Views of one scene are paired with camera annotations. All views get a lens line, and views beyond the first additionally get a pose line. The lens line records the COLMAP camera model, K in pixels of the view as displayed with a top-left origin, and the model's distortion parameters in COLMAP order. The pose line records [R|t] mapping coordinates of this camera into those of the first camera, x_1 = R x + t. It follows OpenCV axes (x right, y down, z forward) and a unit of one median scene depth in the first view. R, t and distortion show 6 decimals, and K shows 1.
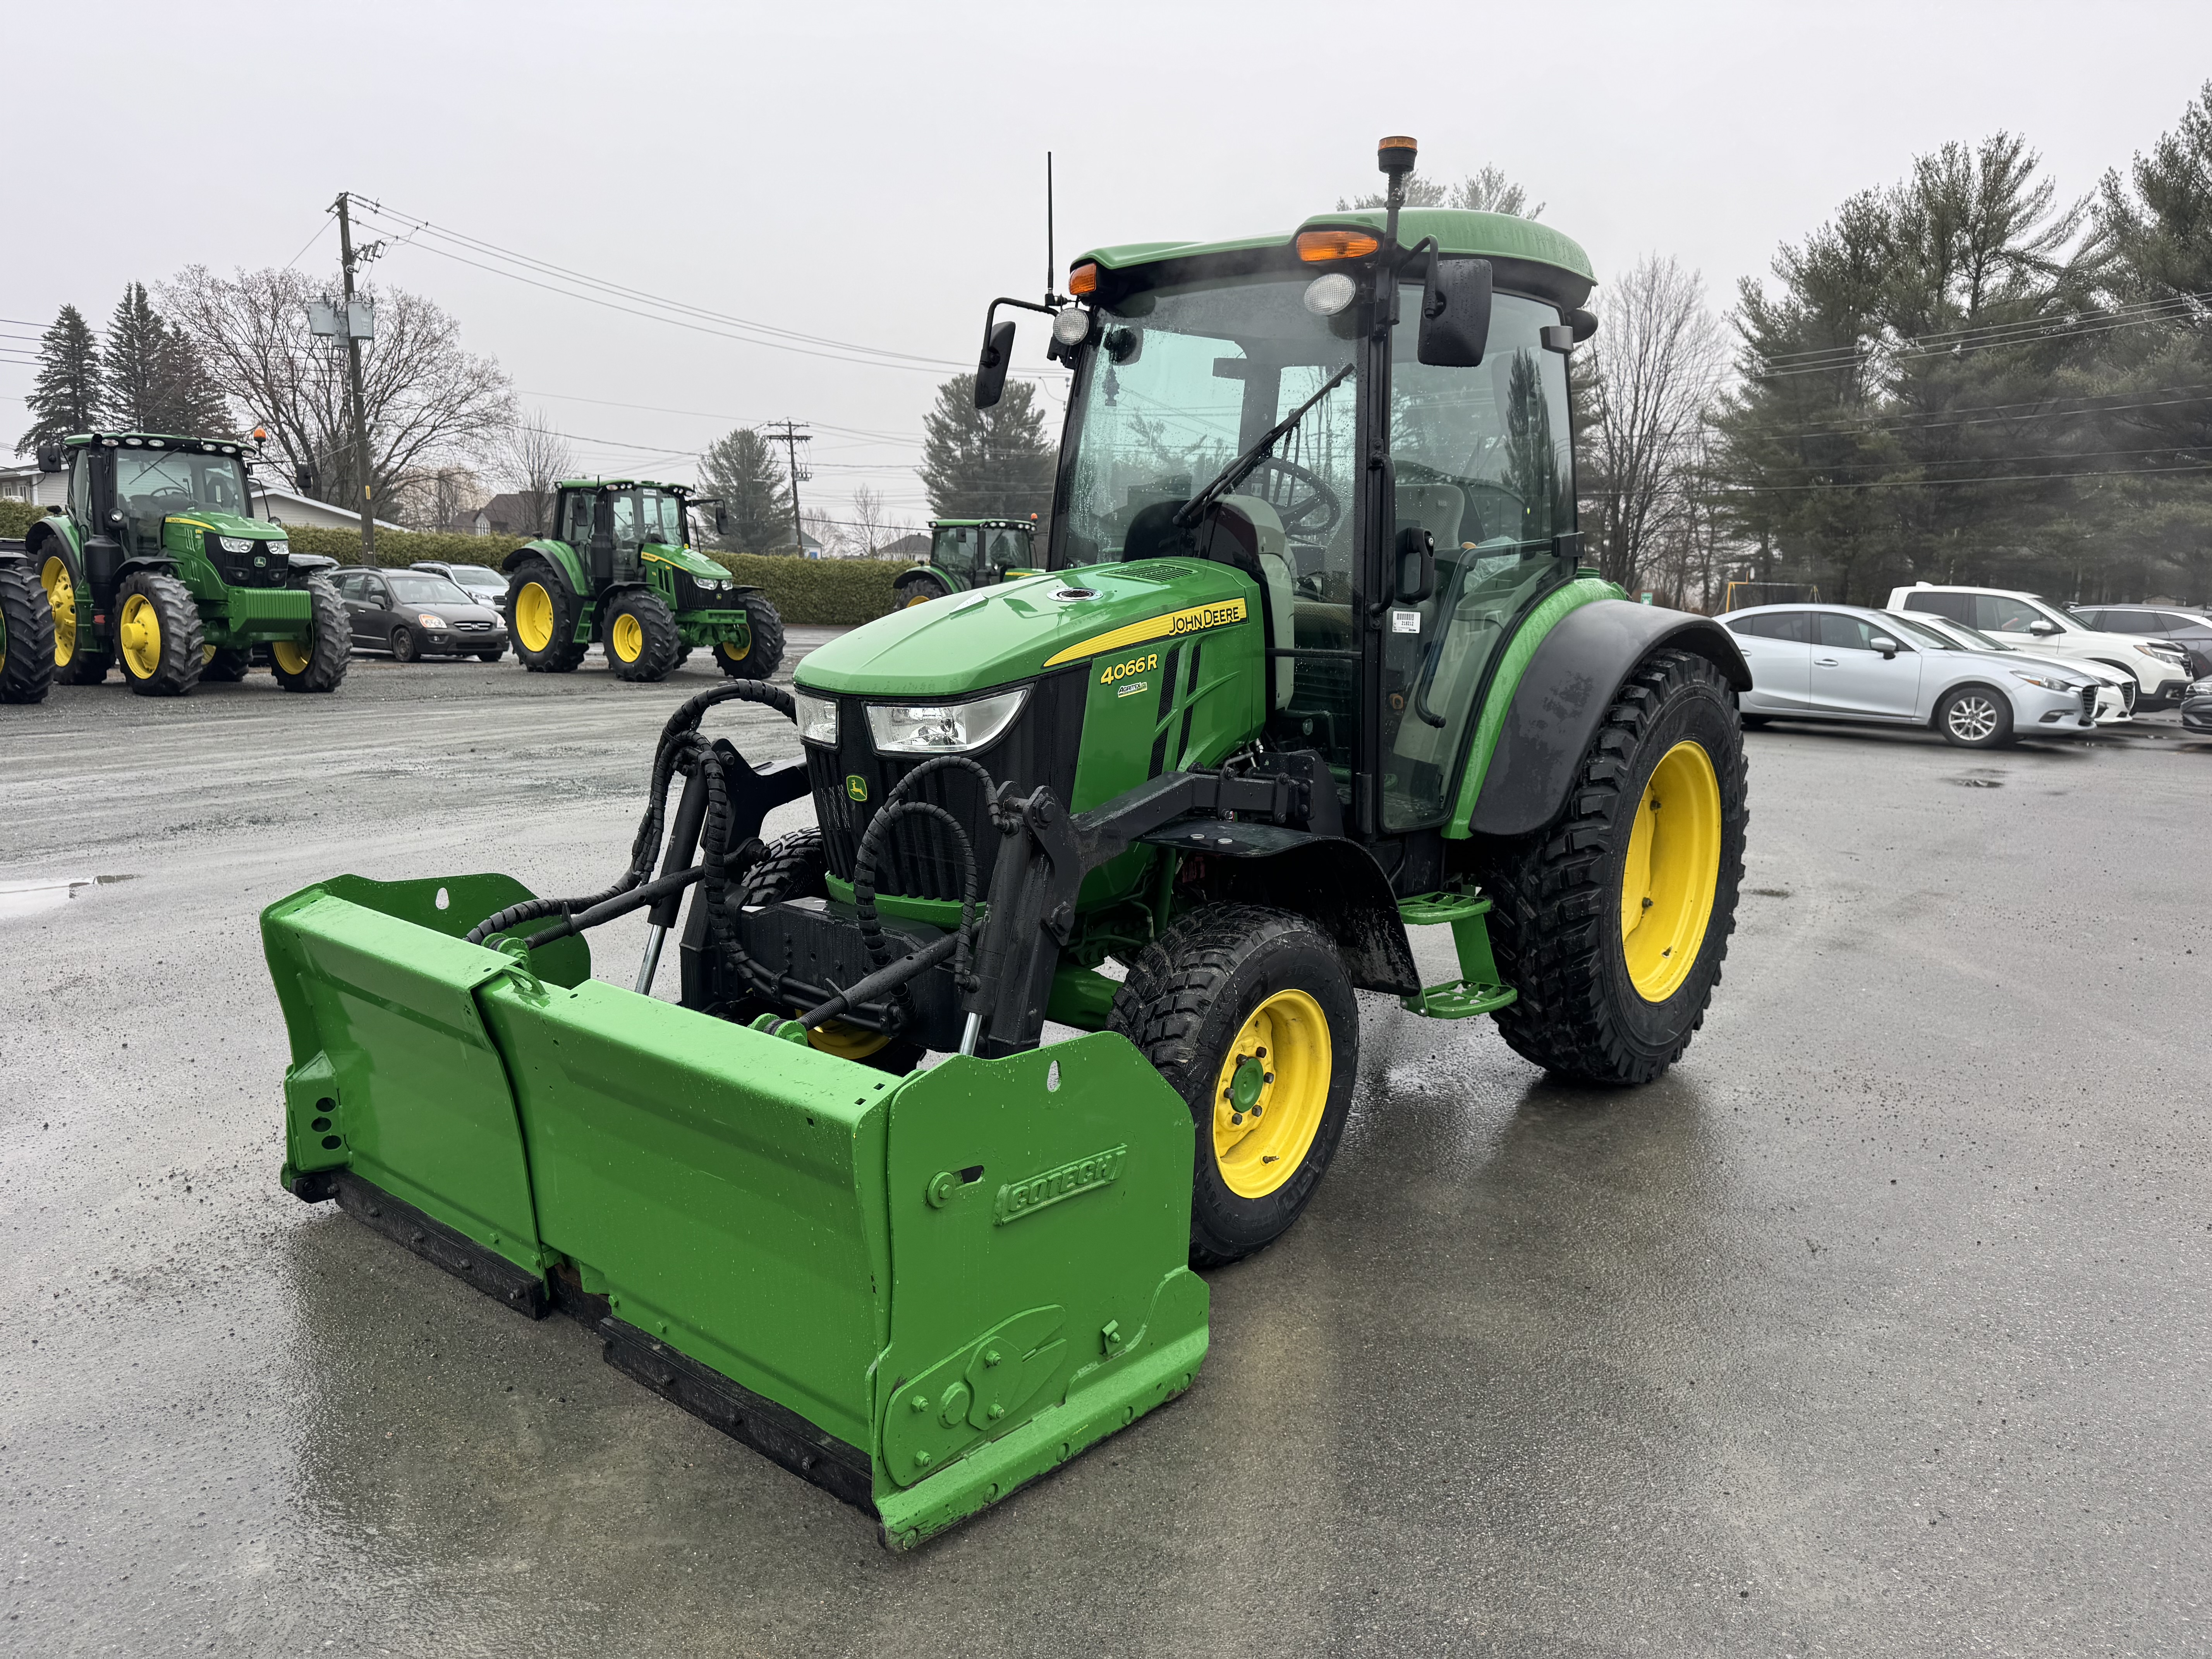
lens RADIAL K [[1559.5, 0, 1097.3], [0, 1559.5, 831.2], [0, 0, 1]] dist [0.044523, -0.045045]
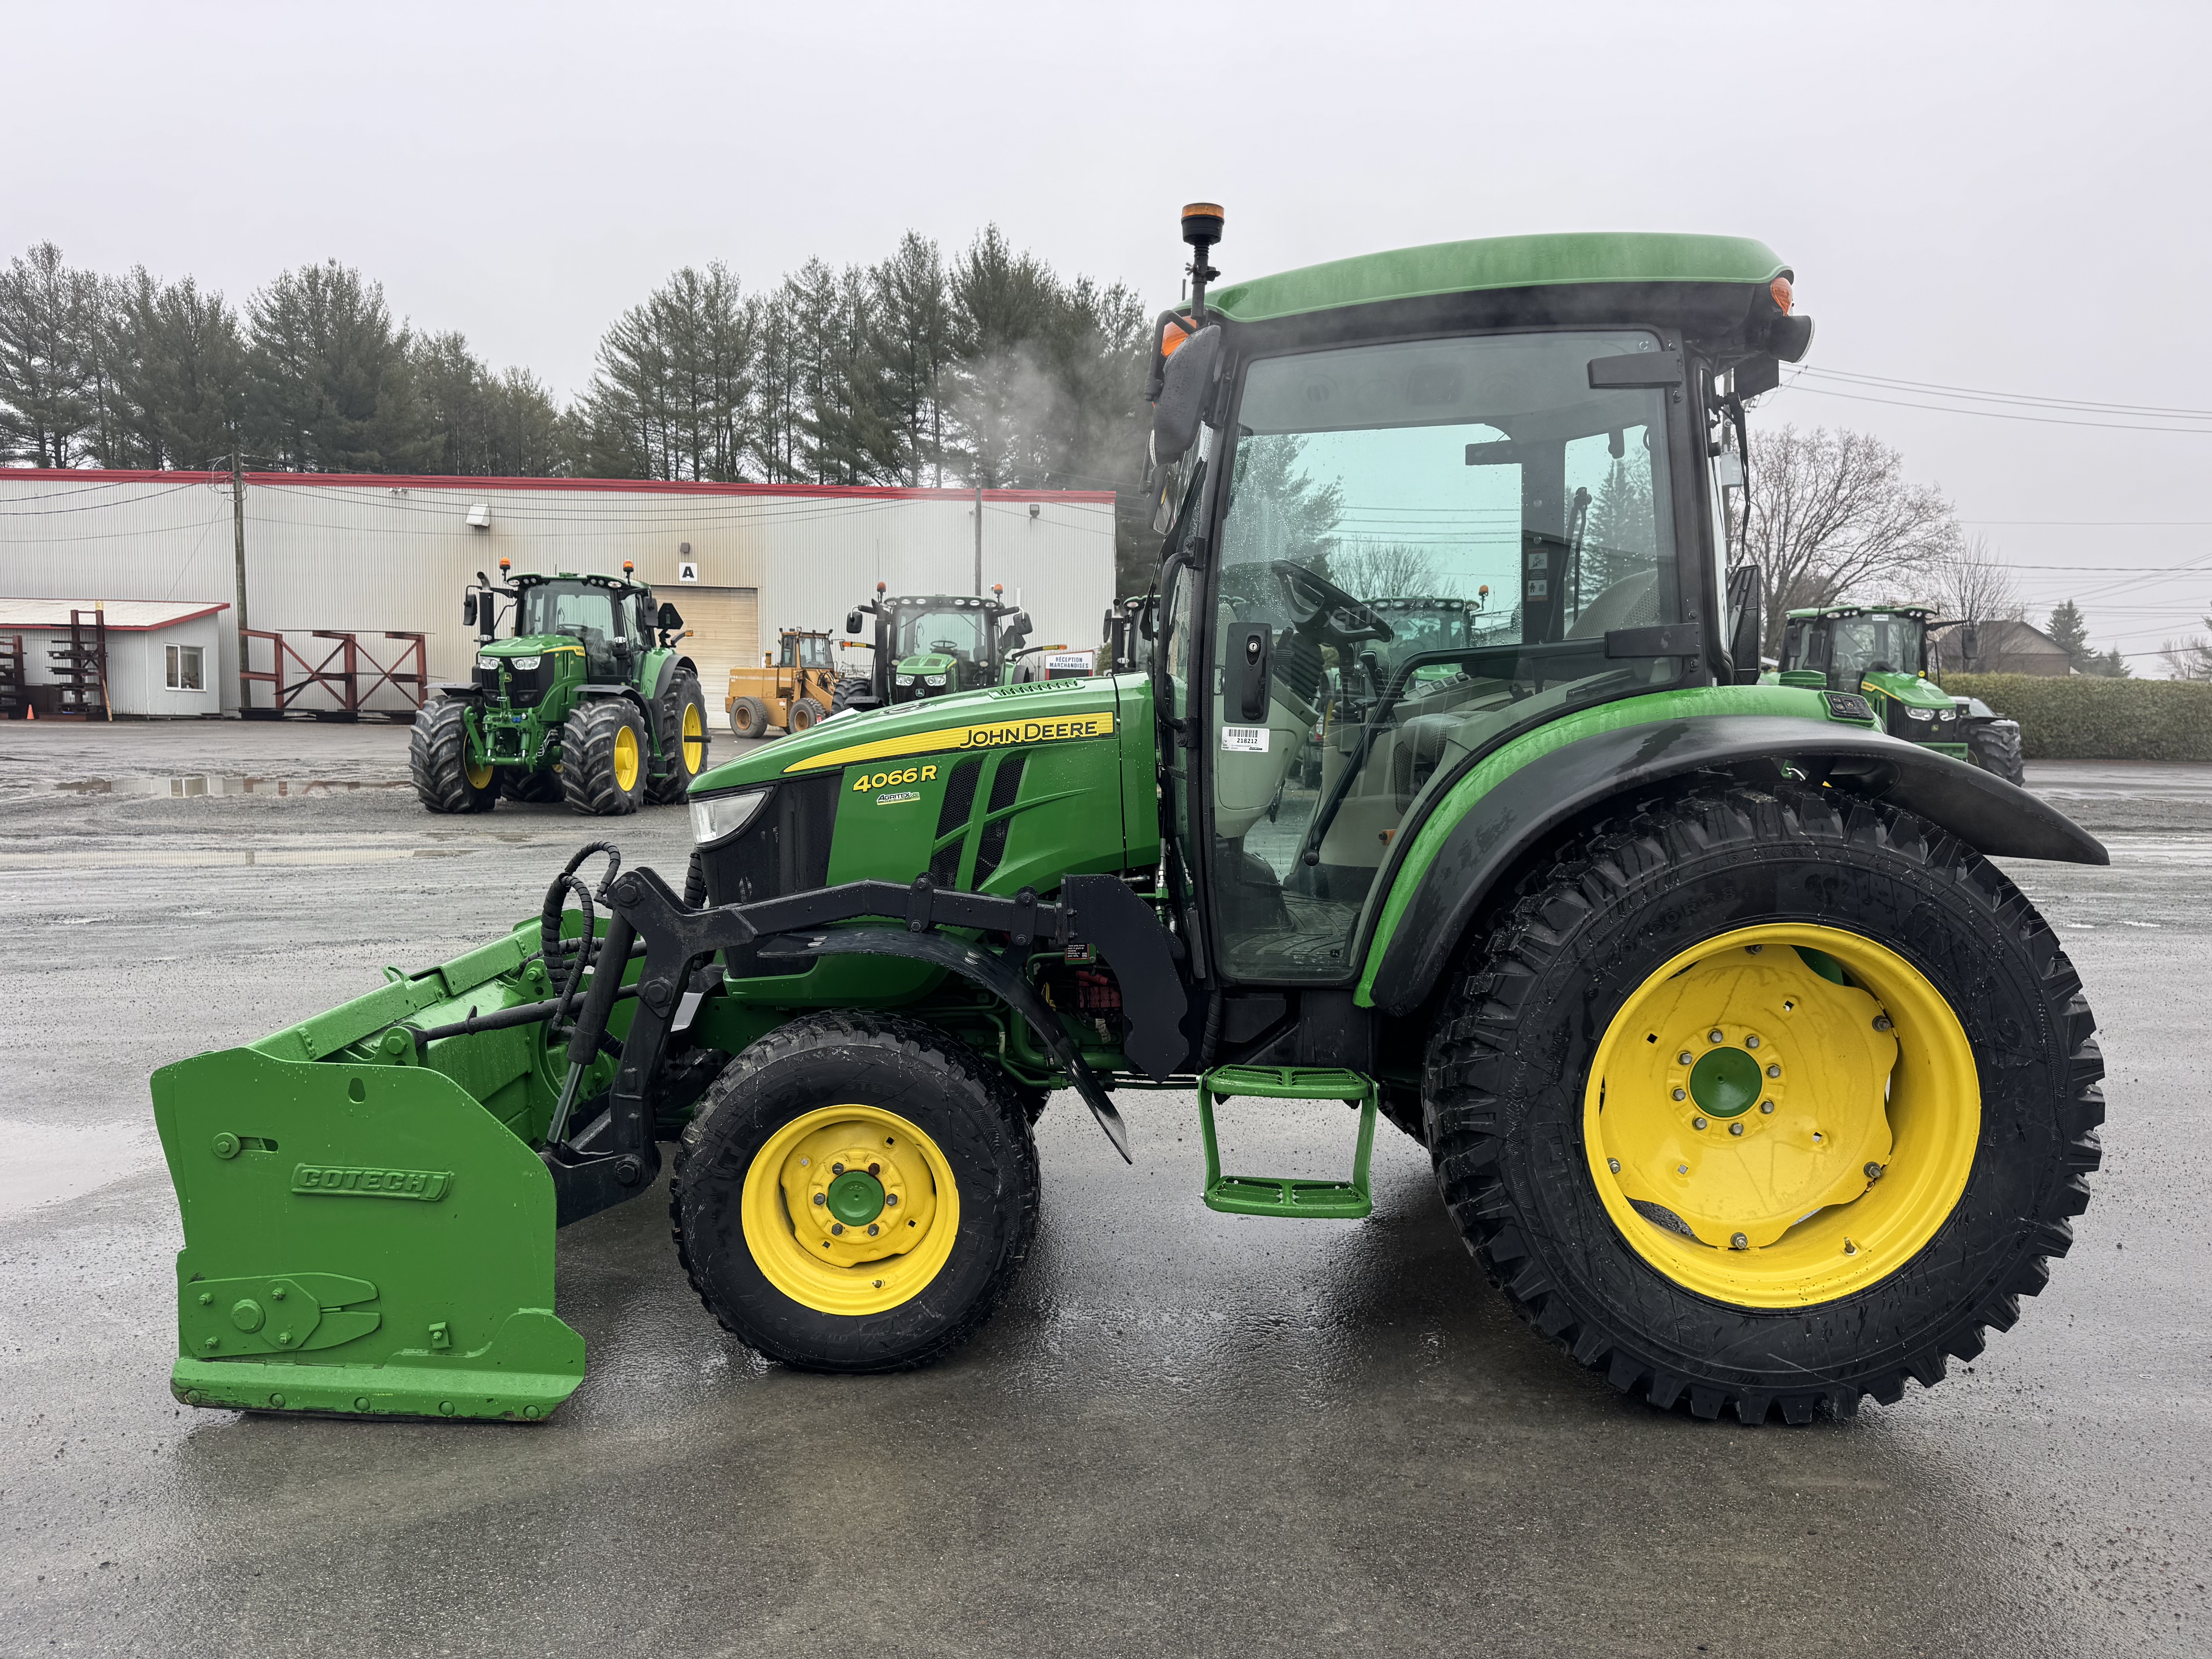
lens RADIAL K [[1559.5, 0, 1093.5], [0, 1559.5, 835.5], [0, 0, 1]] dist [0.044523, -0.045045]
pose [[0.633847, 0.052380, -0.771682, 0.144696], [-0.116633, 0.992769, -0.028413, -0.008313], [0.764614, 0.108013, 0.635373, 0.070456]]
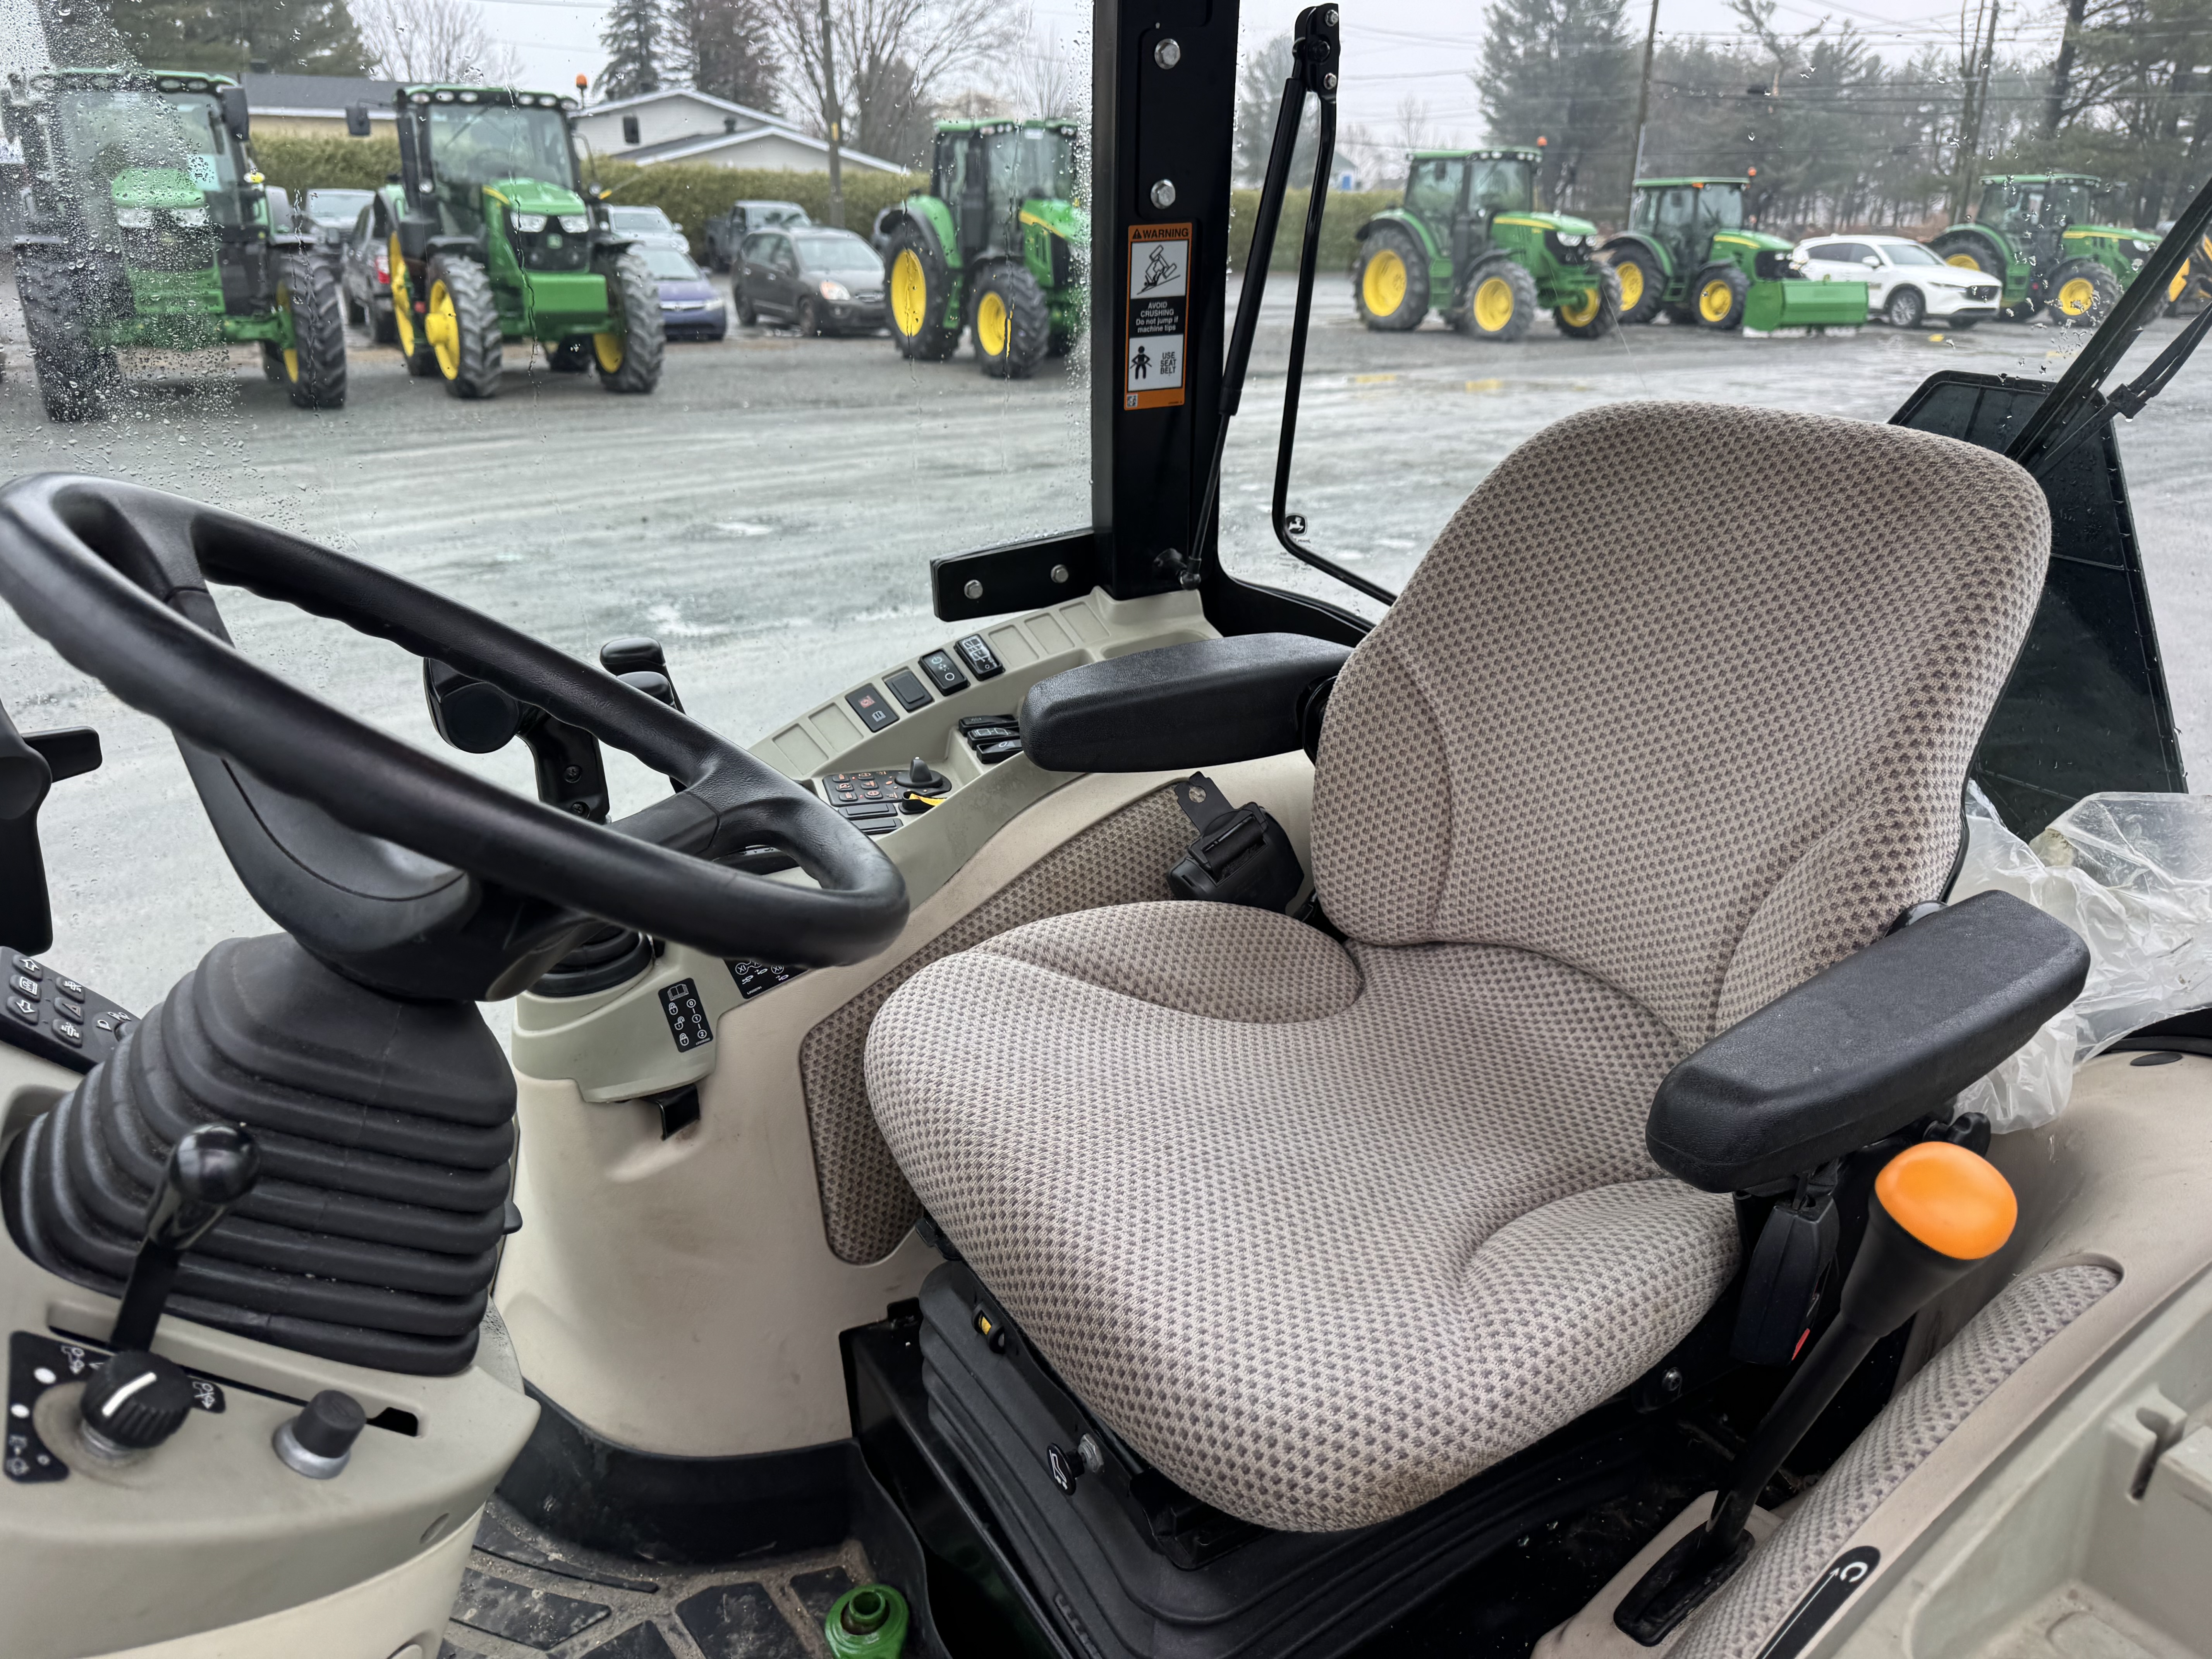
lens RADIAL K [[1559.5, 0, 1080.0], [0, 1559.5, 819.1], [0, 0, 1]] dist [0.044523, -0.045045]
pose [[0.940872, 0.113207, -0.319288, 0.041826], [-0.042645, 0.974593, 0.219888, -0.048481], [0.336069, -0.193270, 0.921794, 0.179352]]
